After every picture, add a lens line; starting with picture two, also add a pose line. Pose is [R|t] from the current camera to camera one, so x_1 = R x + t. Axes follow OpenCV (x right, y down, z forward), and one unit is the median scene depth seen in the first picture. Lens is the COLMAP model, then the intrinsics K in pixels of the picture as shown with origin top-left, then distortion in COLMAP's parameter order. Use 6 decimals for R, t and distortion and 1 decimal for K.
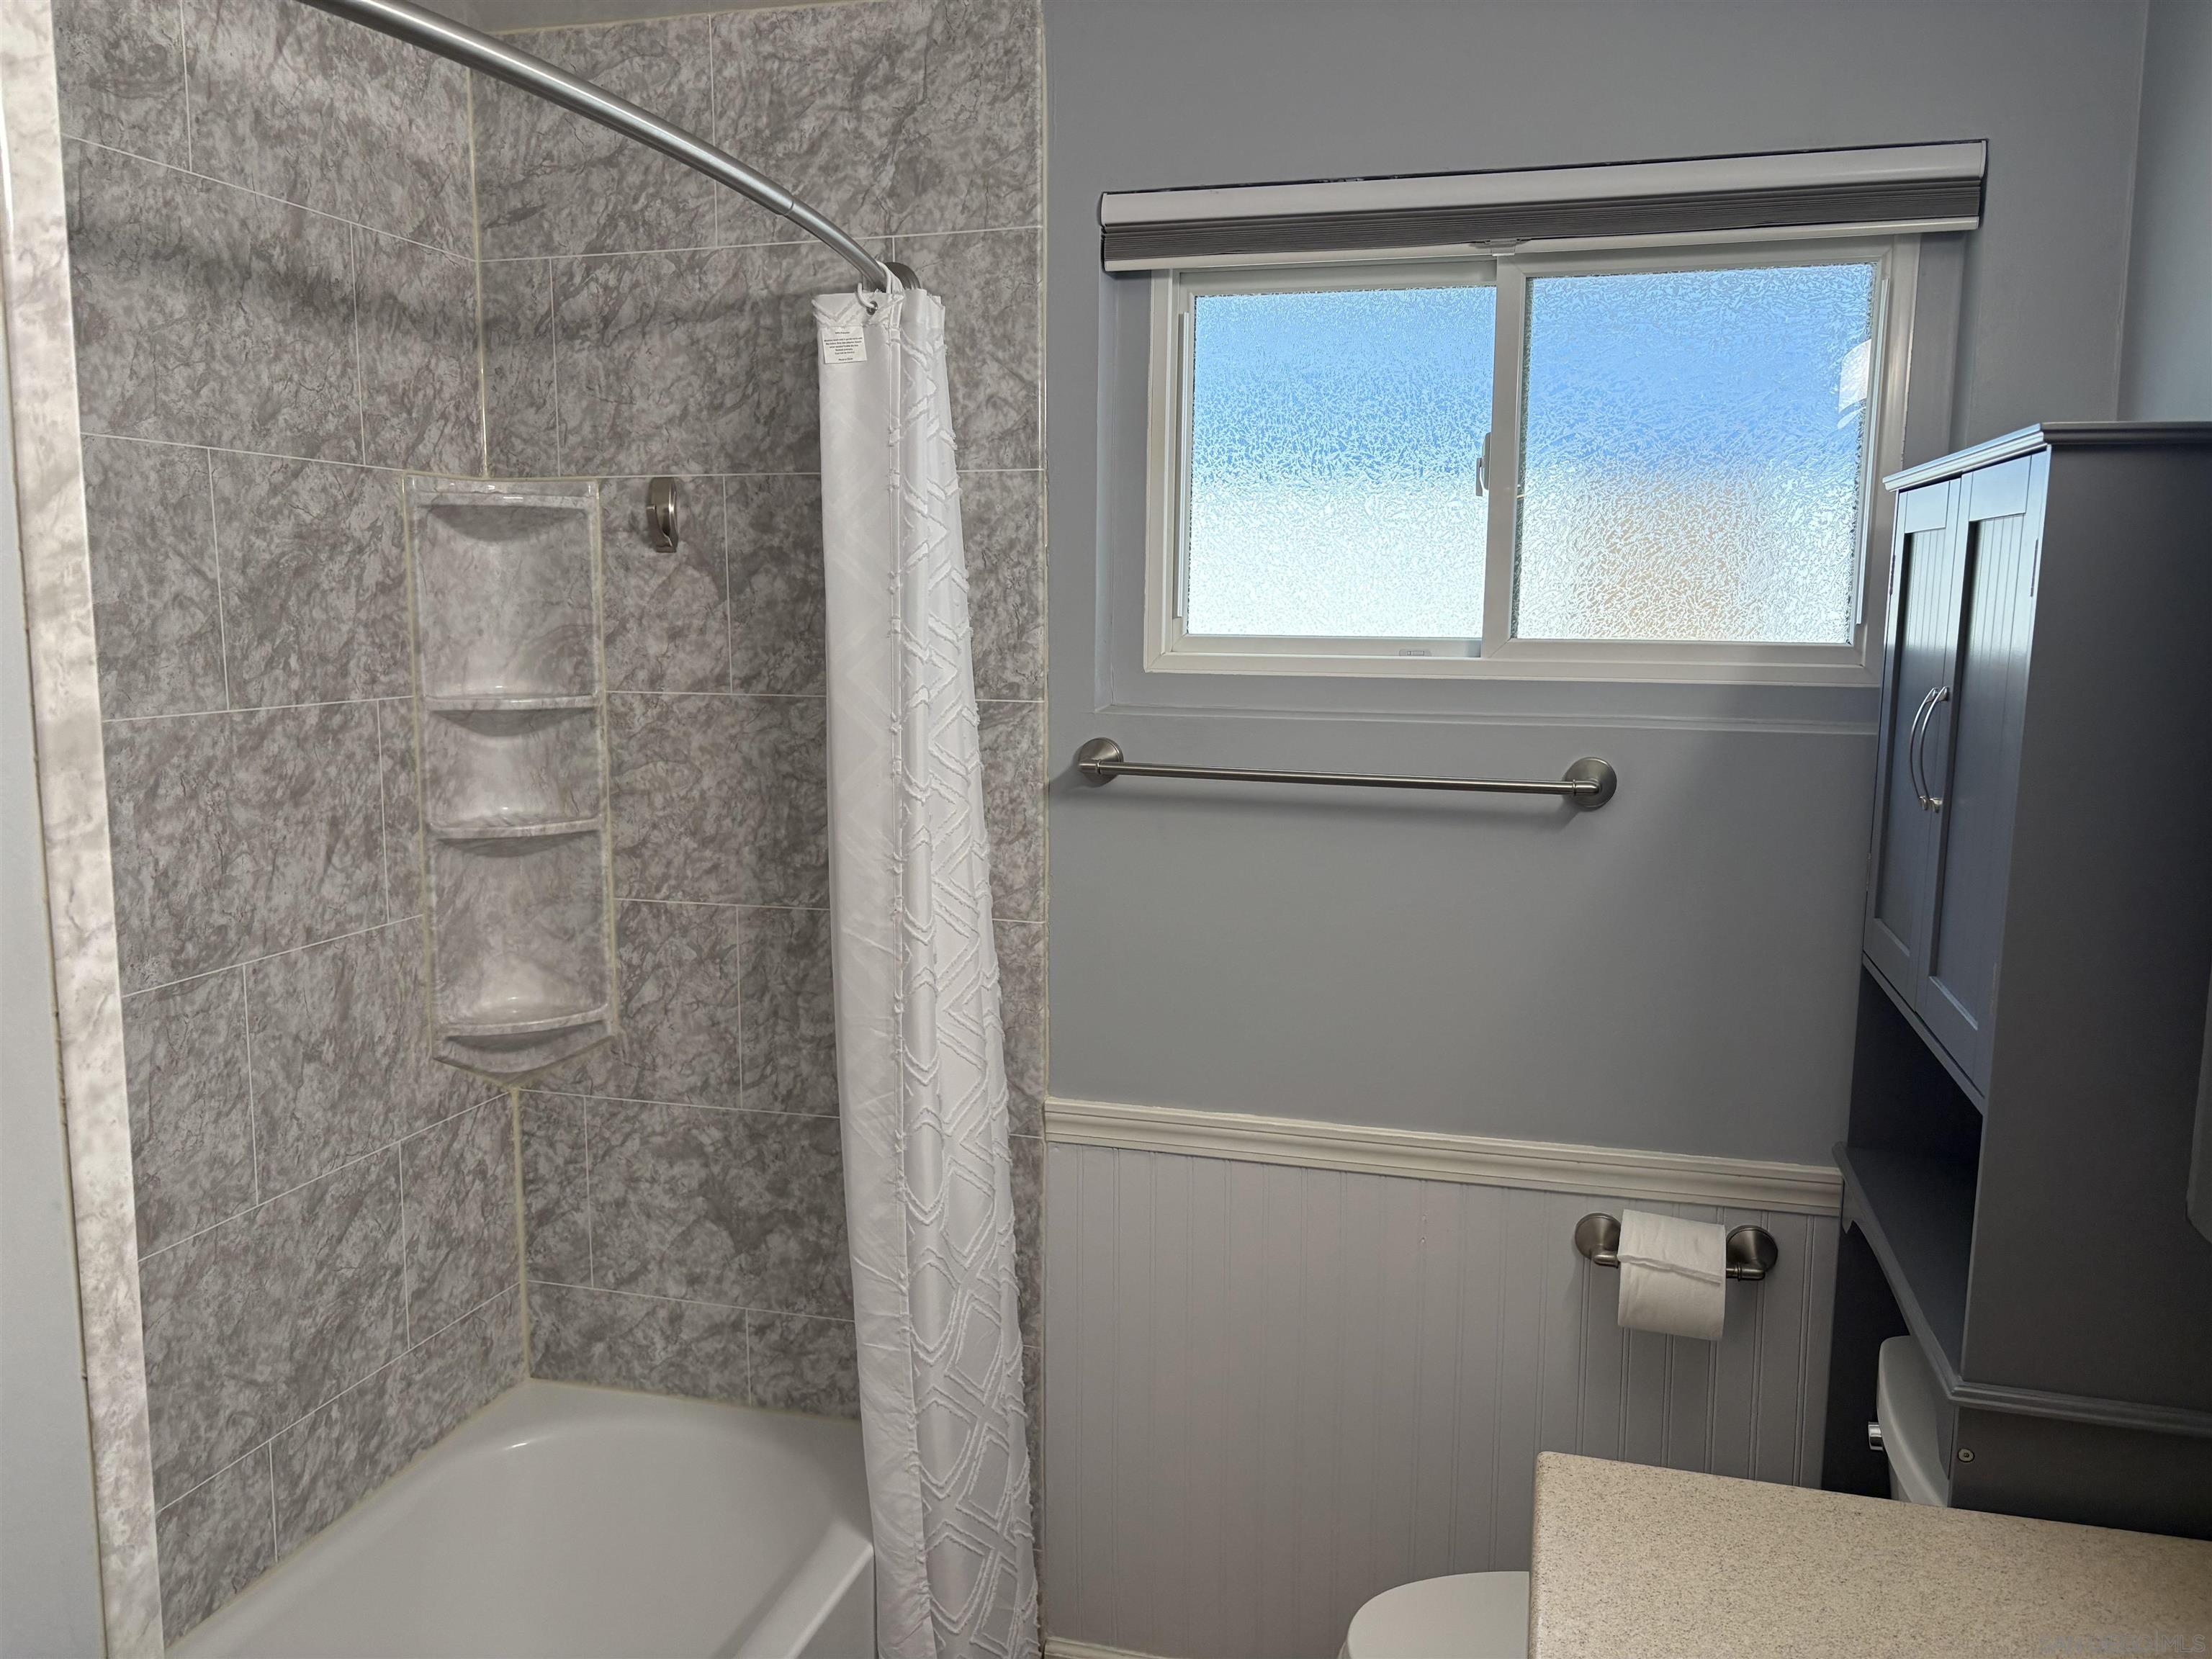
lens RADIAL K [[1688.7, 0, 1096.6], [0, 1688.7, 852.2], [0, 0, 1]] dist [0.048907, -0.040425]
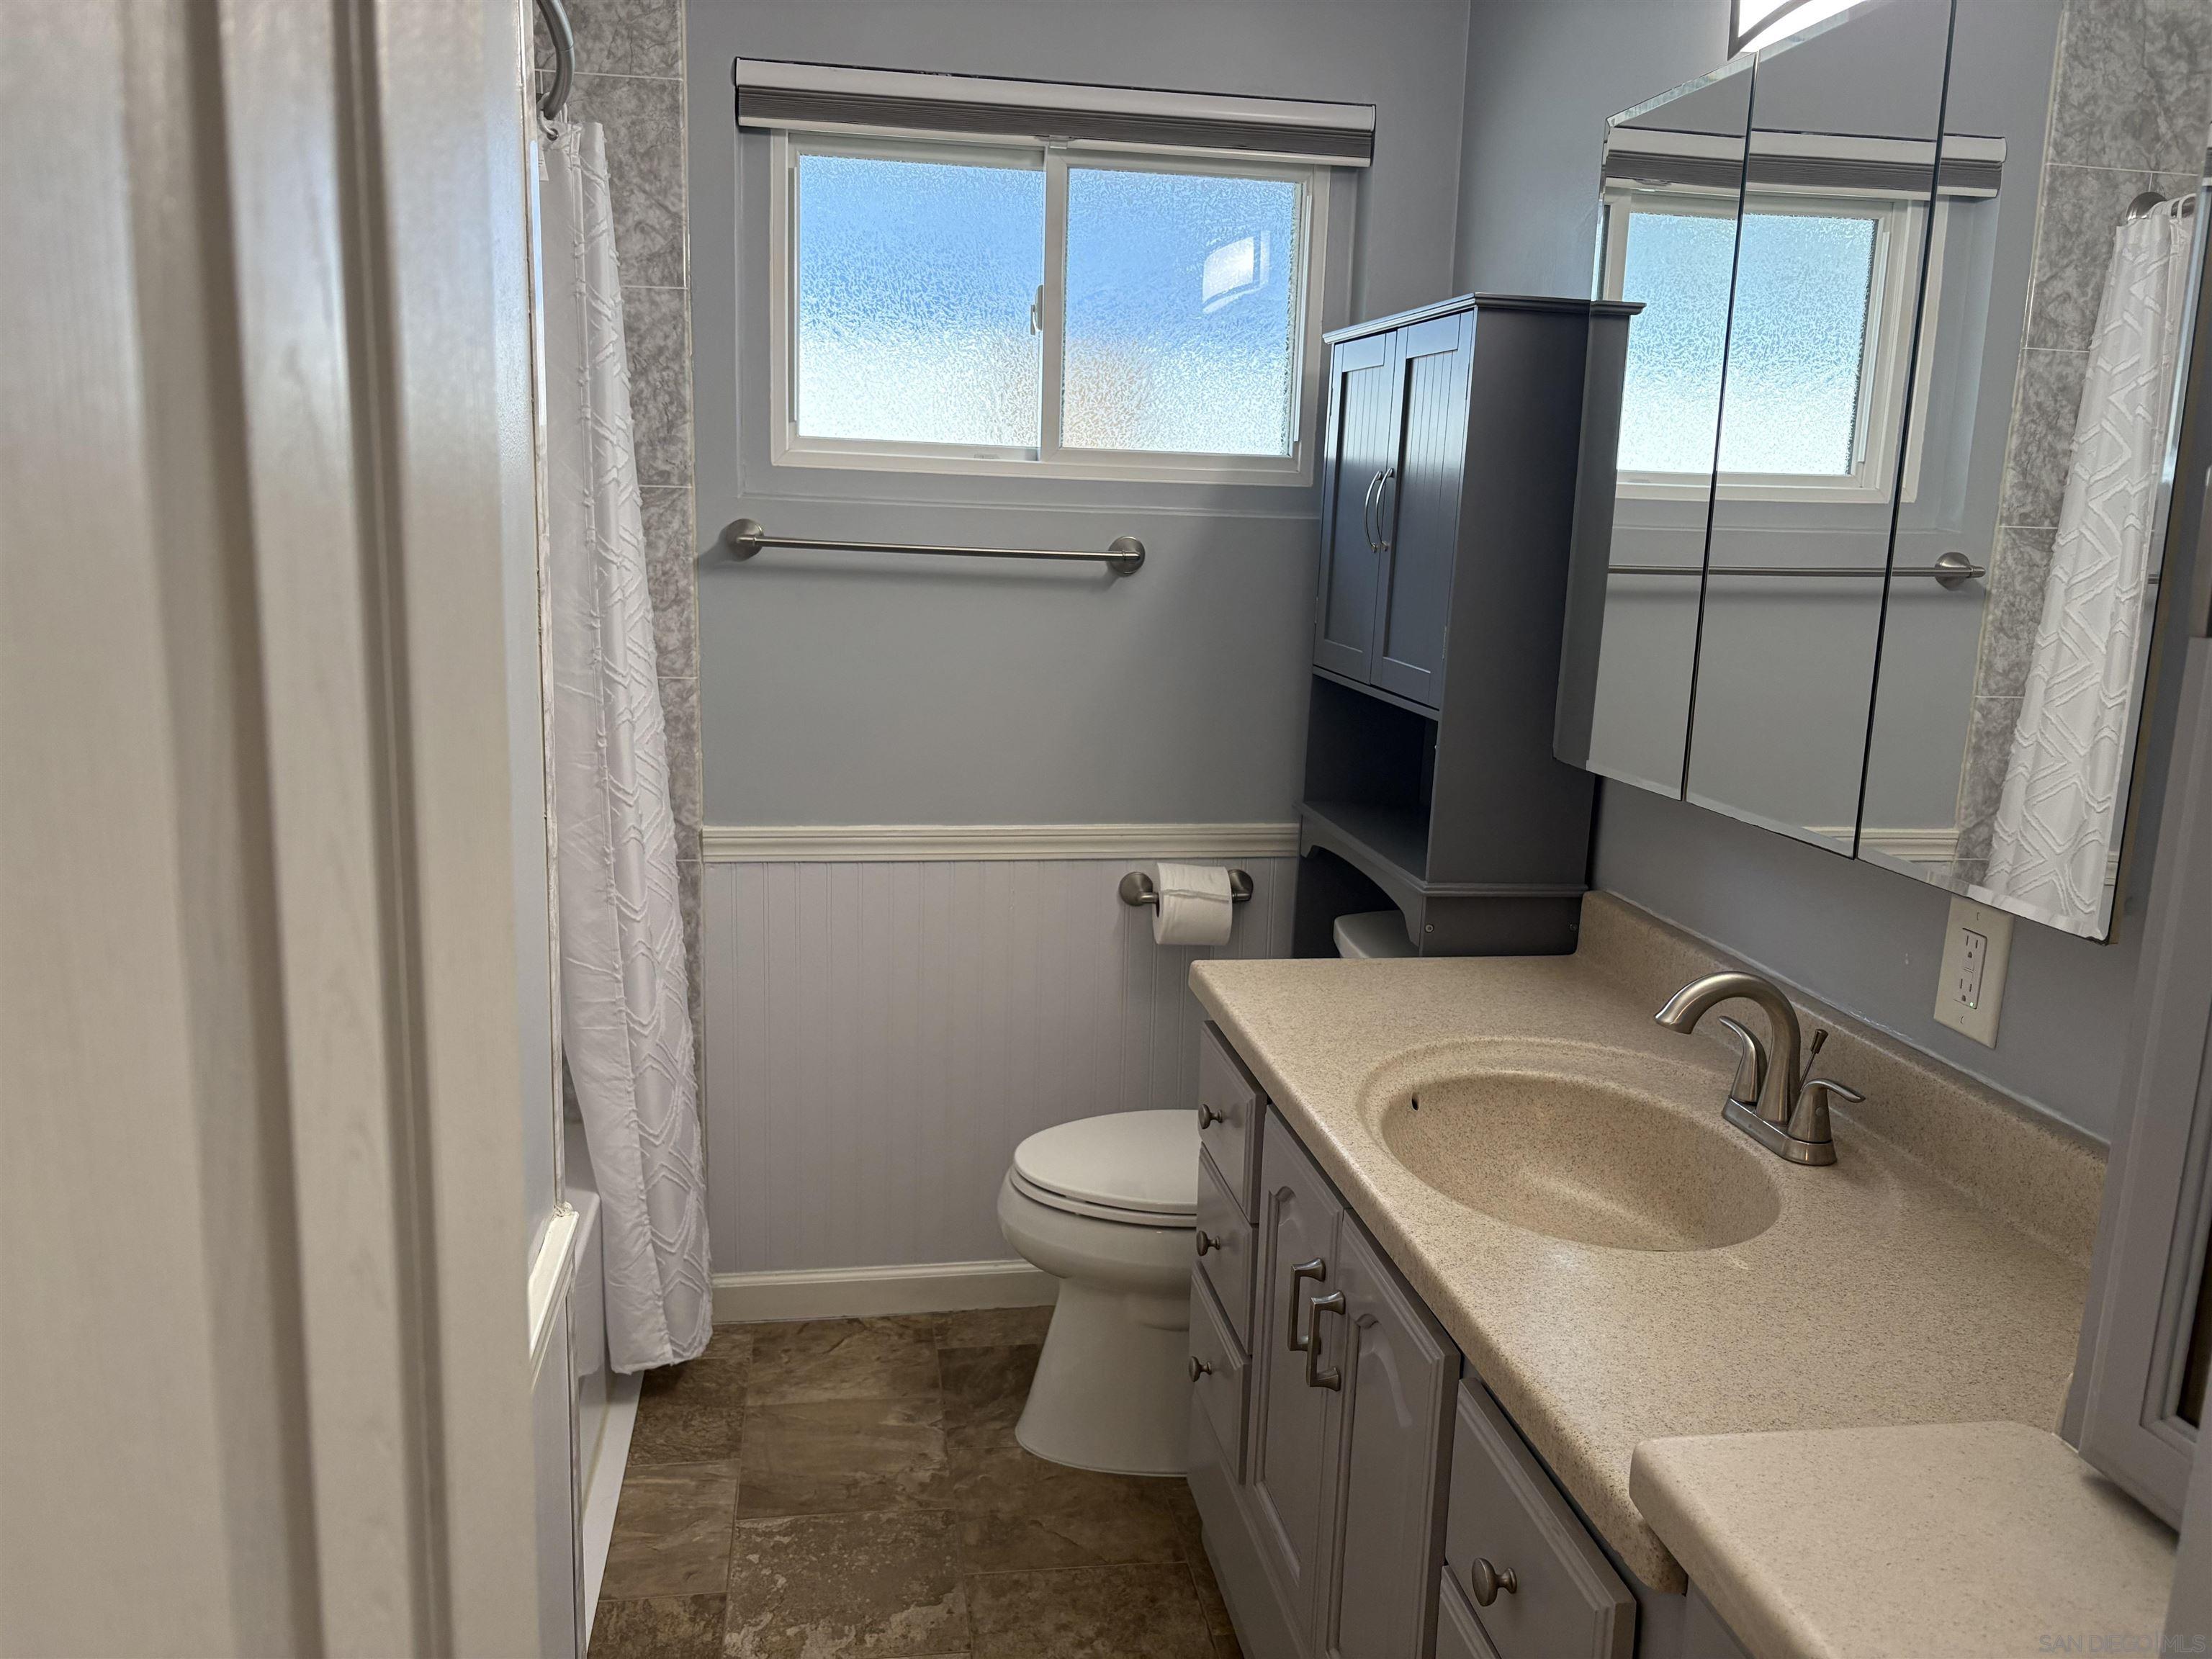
lens RADIAL K [[1688.7, 0, 1116.3], [0, 1688.7, 826.4], [0, 0, 1]] dist [0.048907, -0.040425]
pose [[0.908915, -0.060467, 0.412575, -0.276622], [0.037970, 0.997321, 0.062518, 0.088035], [-0.415250, -0.041158, 0.908776, -0.227040]]
